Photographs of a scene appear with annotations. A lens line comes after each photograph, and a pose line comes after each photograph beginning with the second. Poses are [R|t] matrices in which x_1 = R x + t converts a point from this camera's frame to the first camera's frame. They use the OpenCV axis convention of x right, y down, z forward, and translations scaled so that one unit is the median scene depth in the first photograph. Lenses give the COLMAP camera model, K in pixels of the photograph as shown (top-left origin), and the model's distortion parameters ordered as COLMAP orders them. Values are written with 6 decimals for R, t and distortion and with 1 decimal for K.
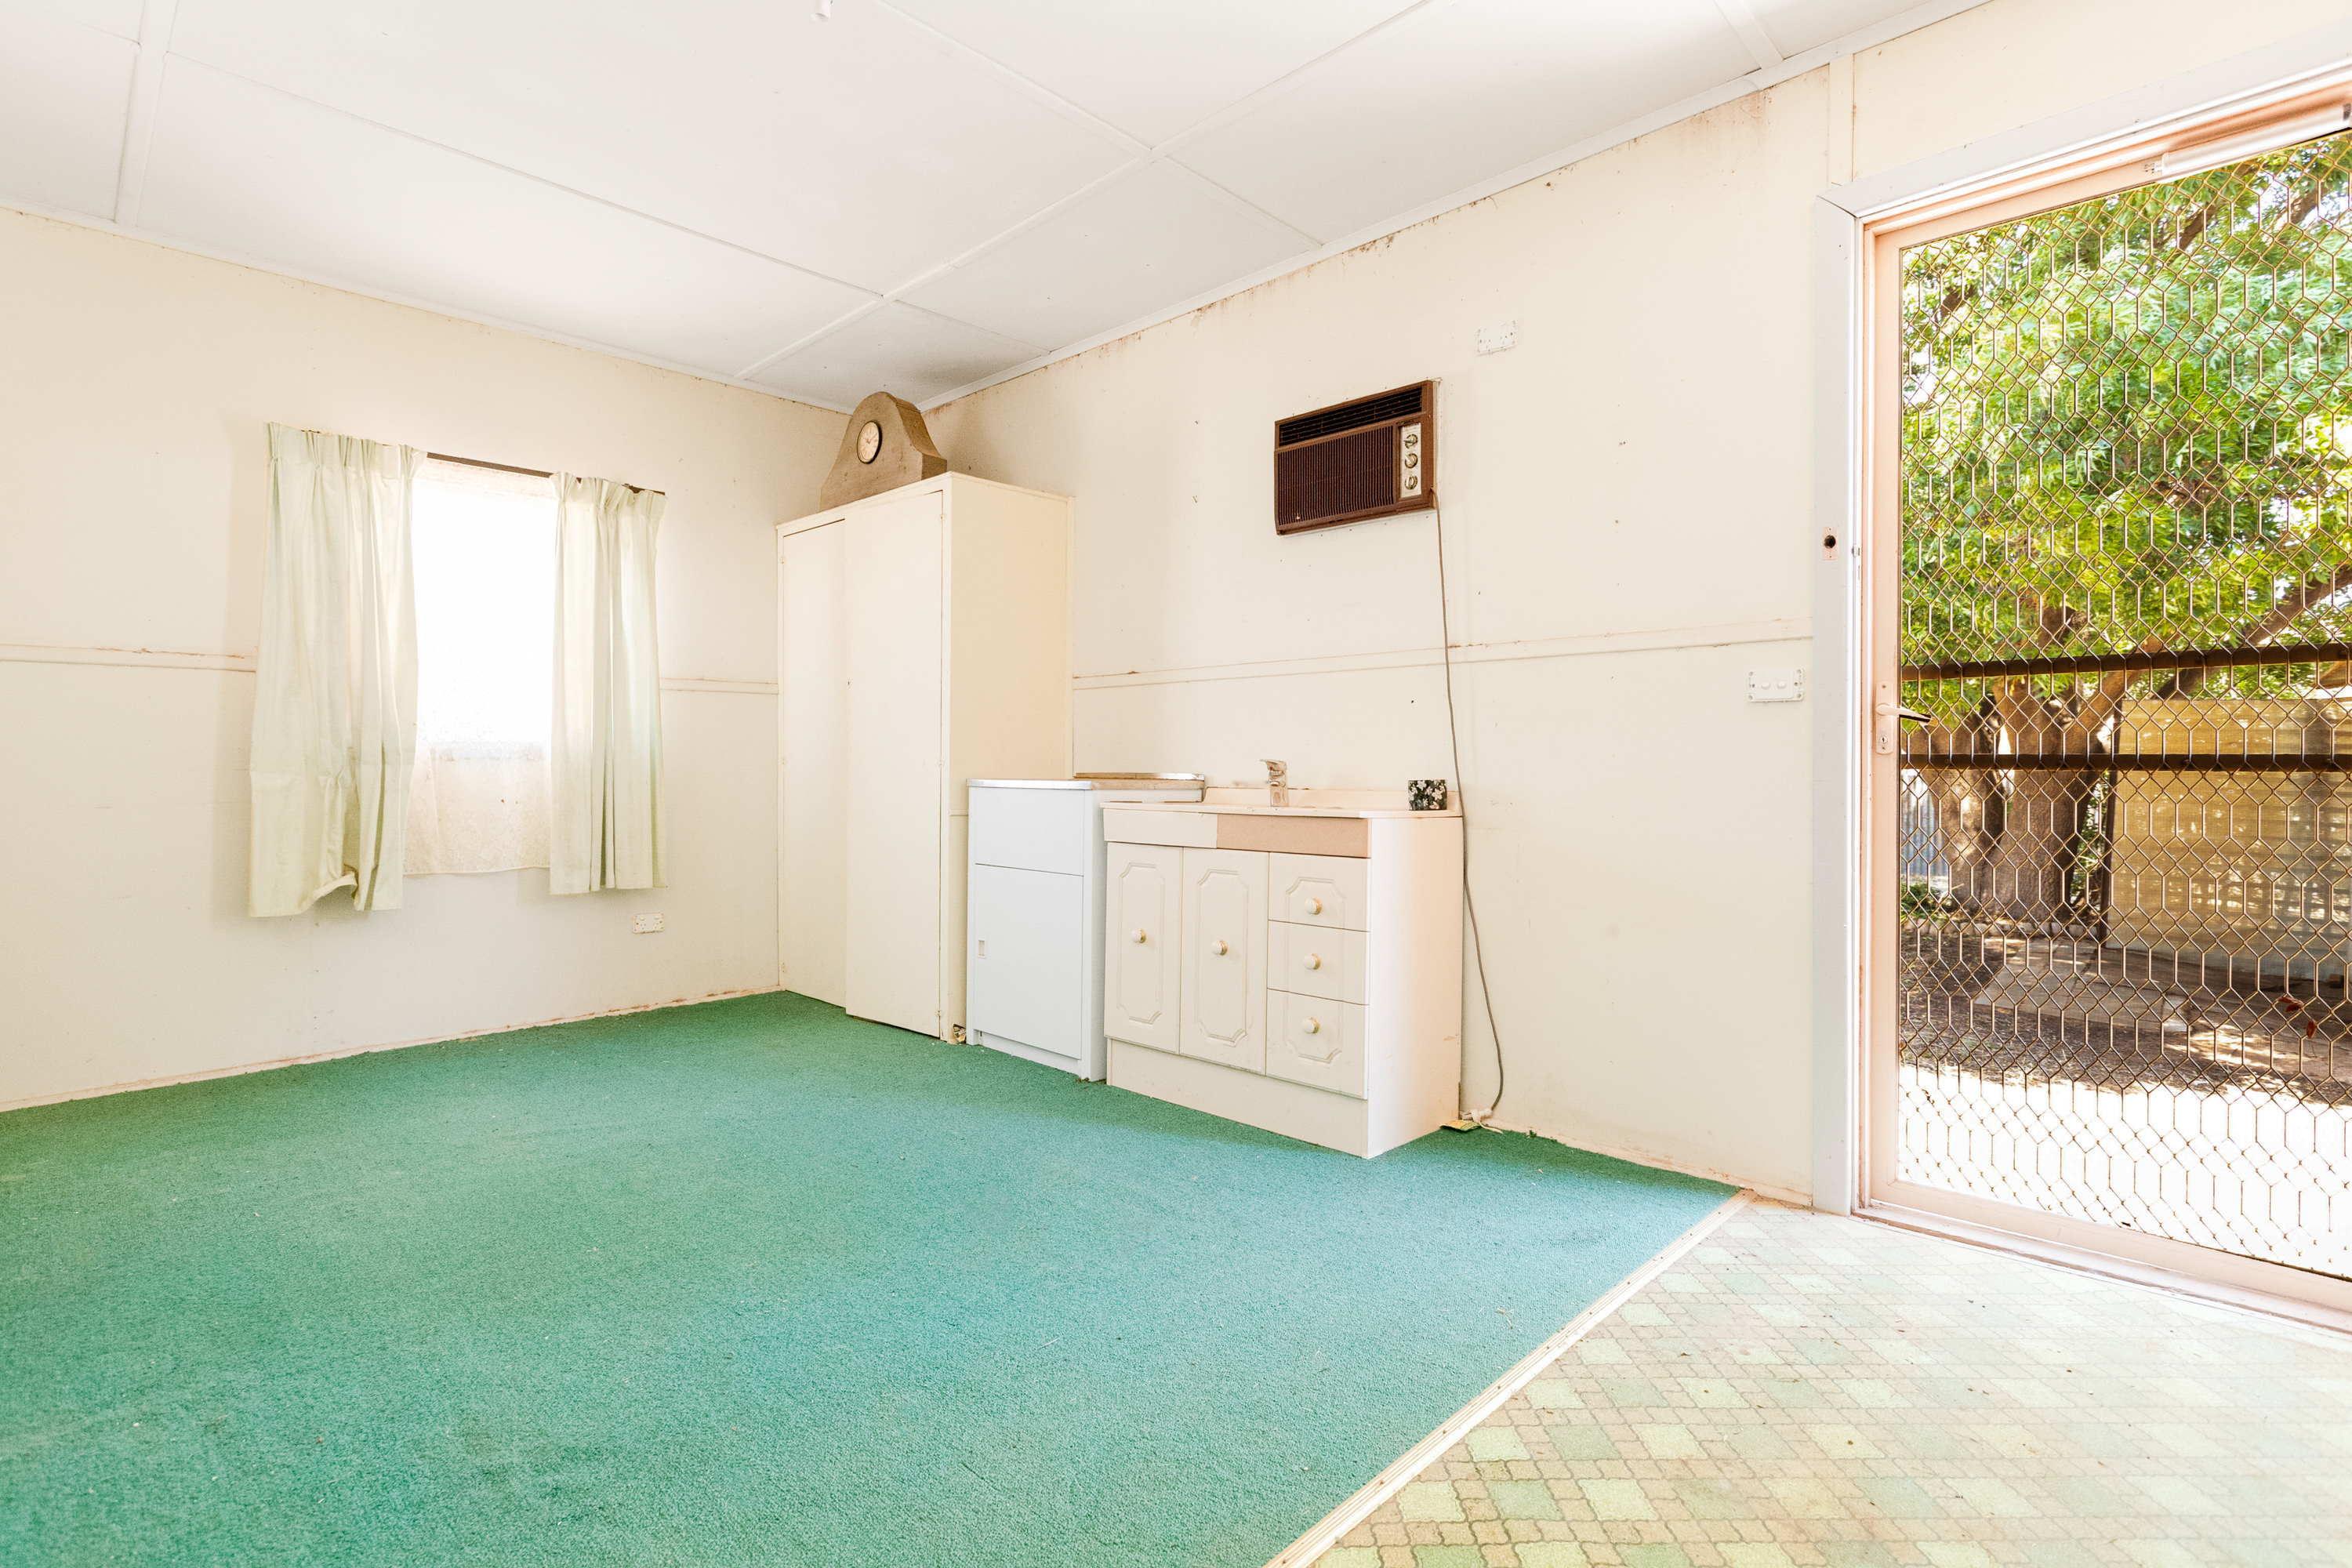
lens RADIAL K [[1113.2, 0, 1174.0], [0, 1113.2, 743.4], [0, 0, 1]] dist [0.001155, -0.000190]
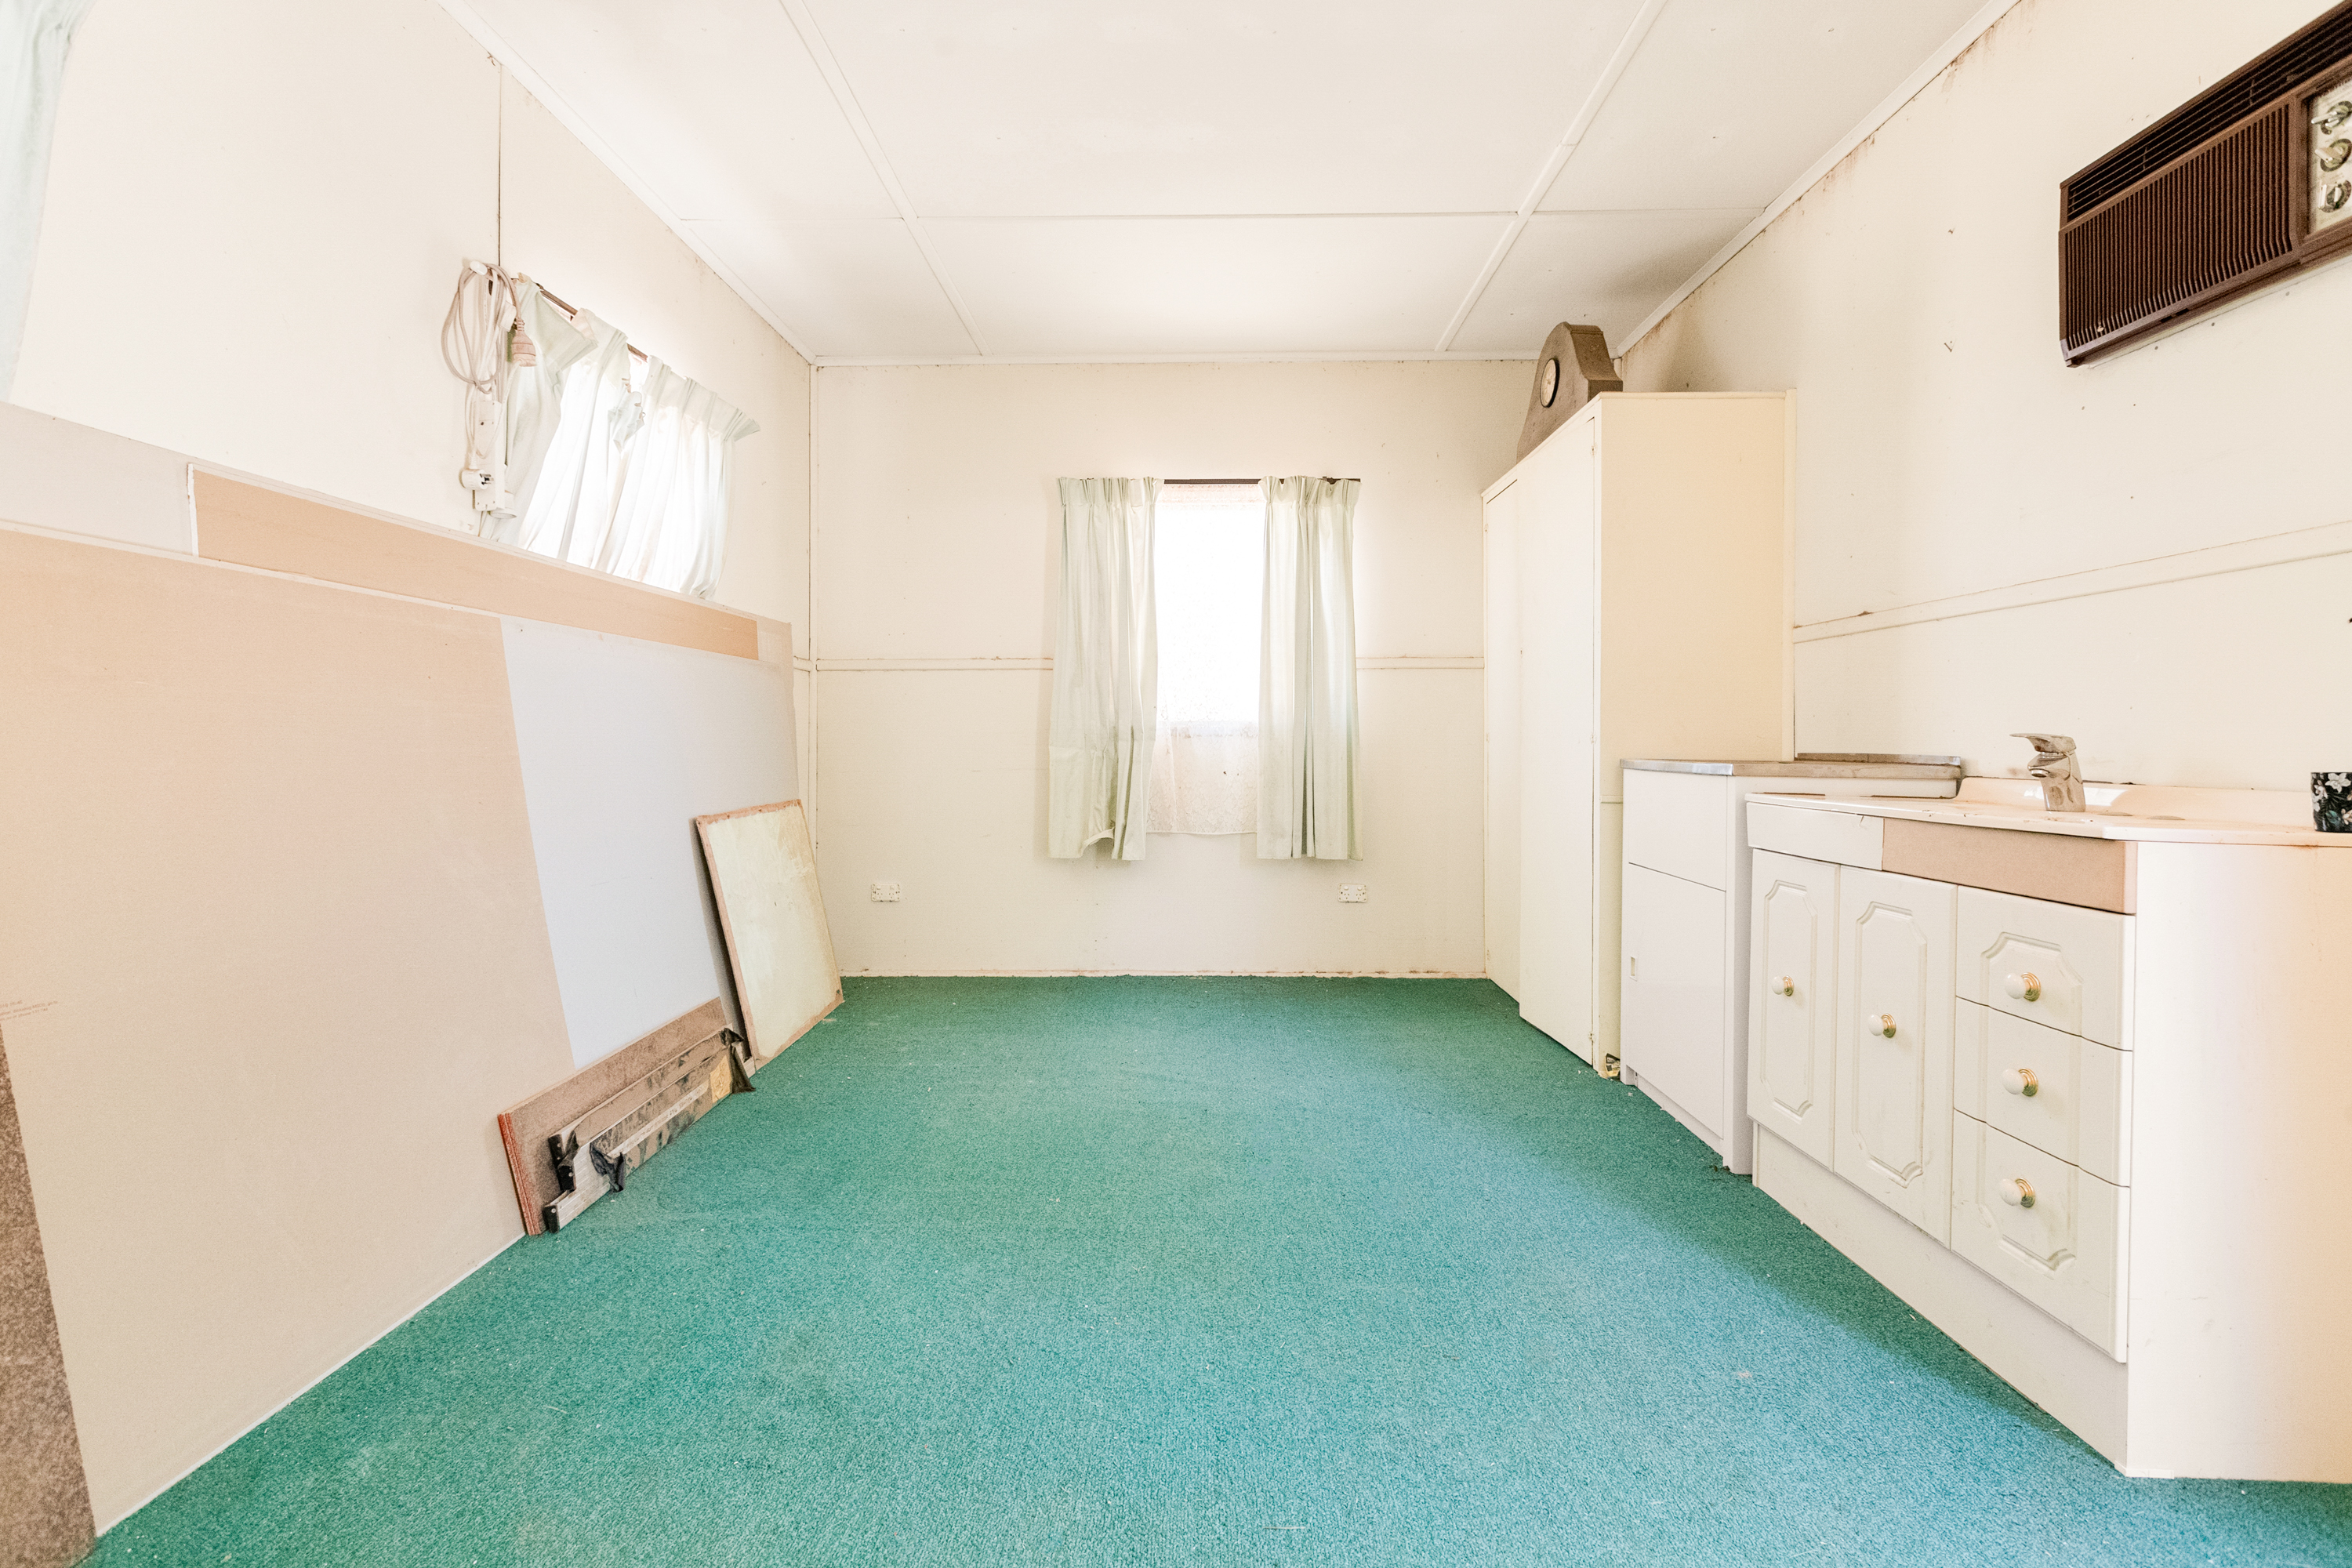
lens RADIAL K [[1071.8, 0, 1173.7], [0, 1071.8, 718.0], [0, 0, 1]] dist [0.002652, 0.000076]
pose [[0.684897, -0.014957, -0.728486, 0.183817], [0.012065, 0.999885, -0.009186, 0.005510], [0.728540, -0.002497, 0.684999, 0.235878]]
